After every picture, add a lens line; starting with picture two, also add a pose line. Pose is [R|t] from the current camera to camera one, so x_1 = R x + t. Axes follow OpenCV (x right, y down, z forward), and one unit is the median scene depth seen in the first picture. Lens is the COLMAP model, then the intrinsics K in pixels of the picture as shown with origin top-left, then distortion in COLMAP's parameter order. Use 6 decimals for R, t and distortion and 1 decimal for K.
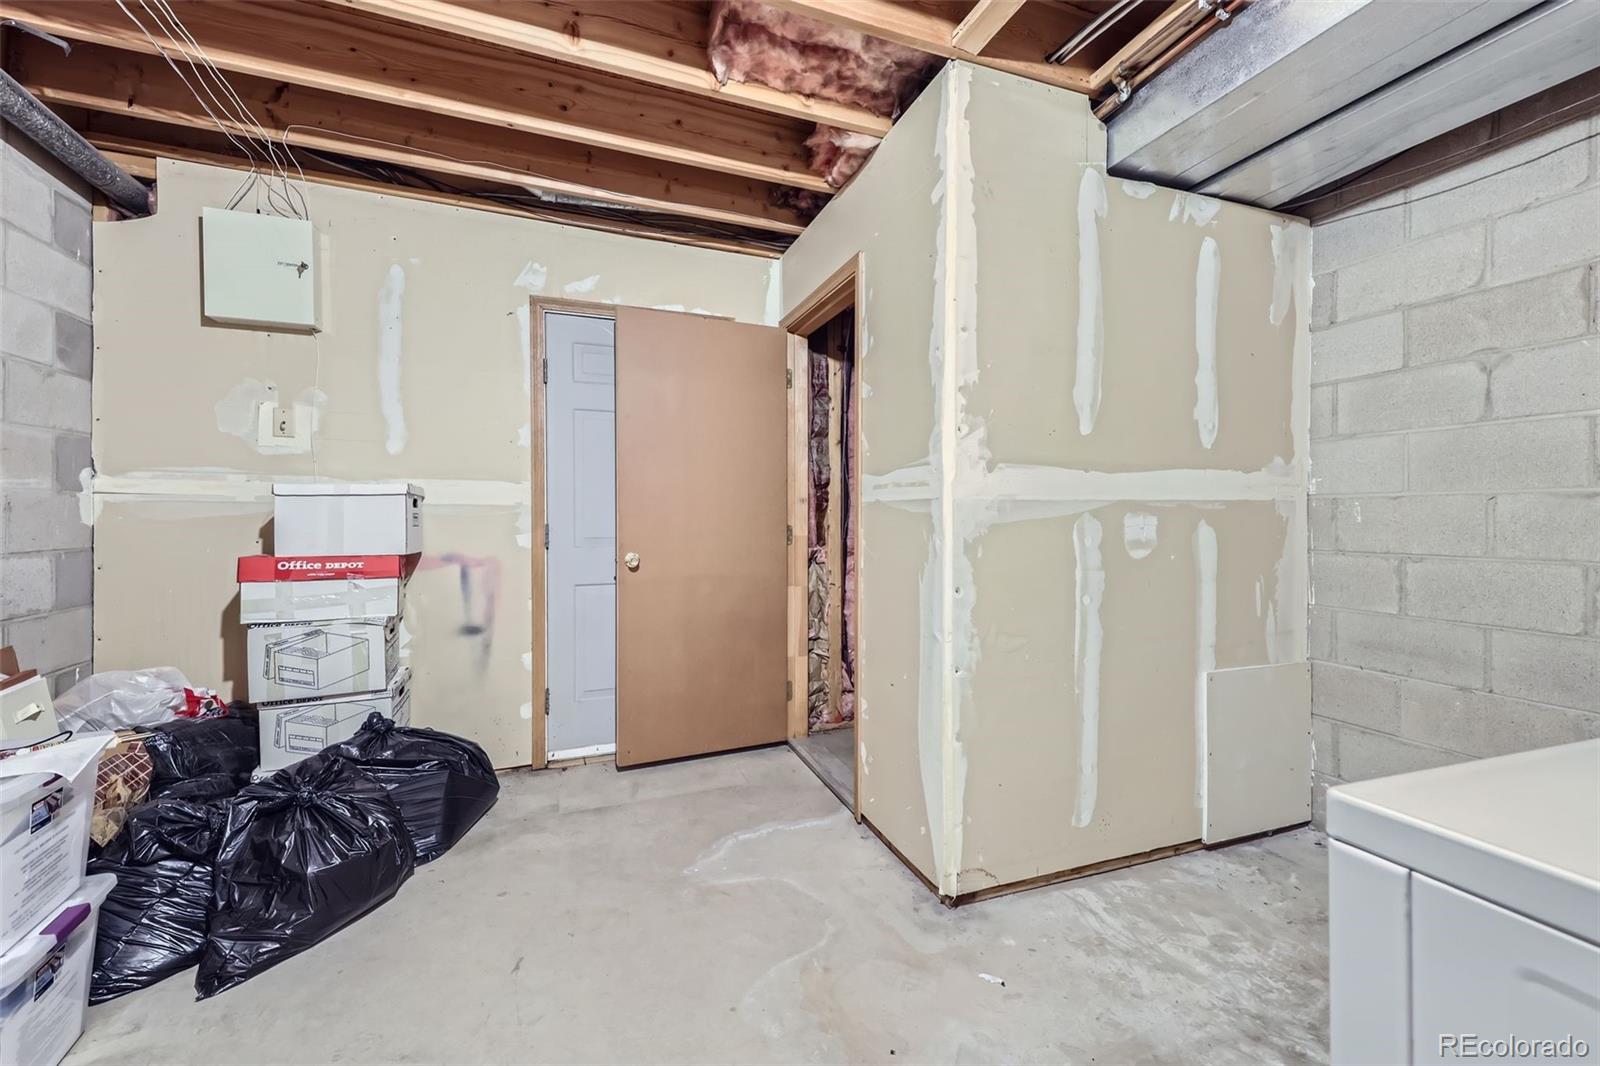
lens RADIAL K [[647.1, 0, 793.5], [0, 647.1, 515.8], [0, 0, 1]] dist [0.045591, -0.015306]
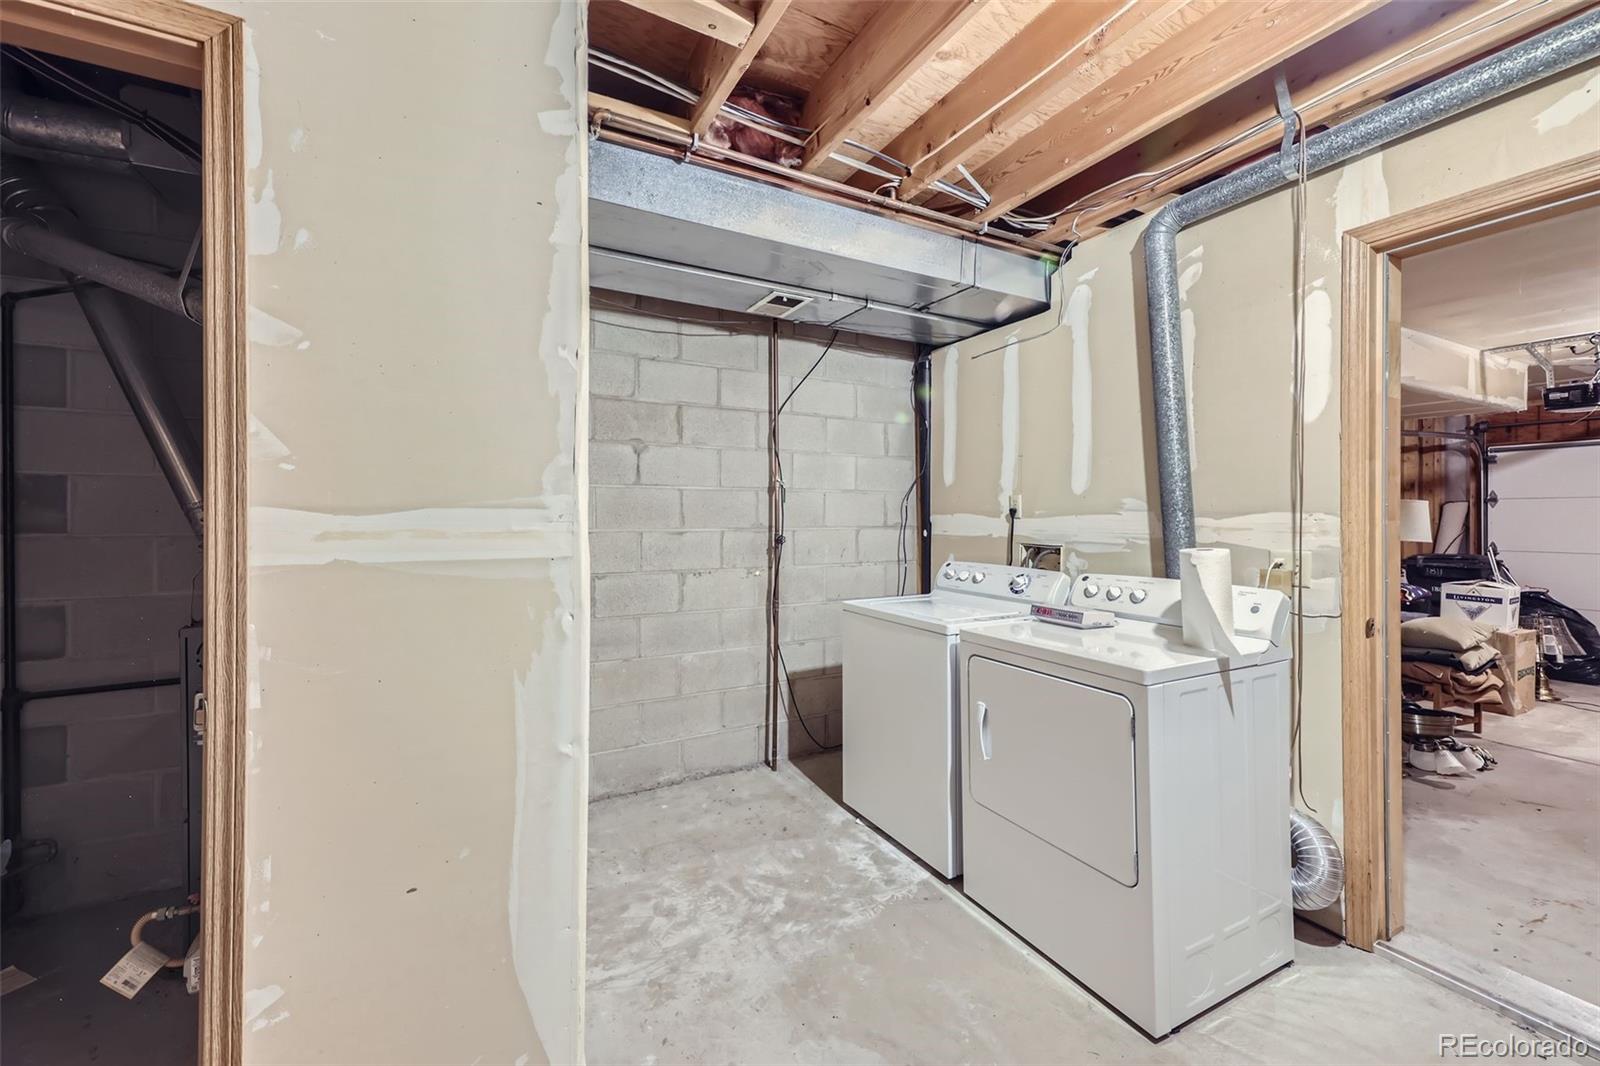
lens RADIAL K [[647.1, 0, 793.5], [0, 647.1, 515.8], [0, 0, 1]] dist [0.045591, -0.015306]
pose [[-0.145388, -0.003163, 0.989370, -0.522698], [-0.005836, 0.999980, 0.002339, -0.075866], [-0.989358, -0.005434, -0.145403, 0.859044]]
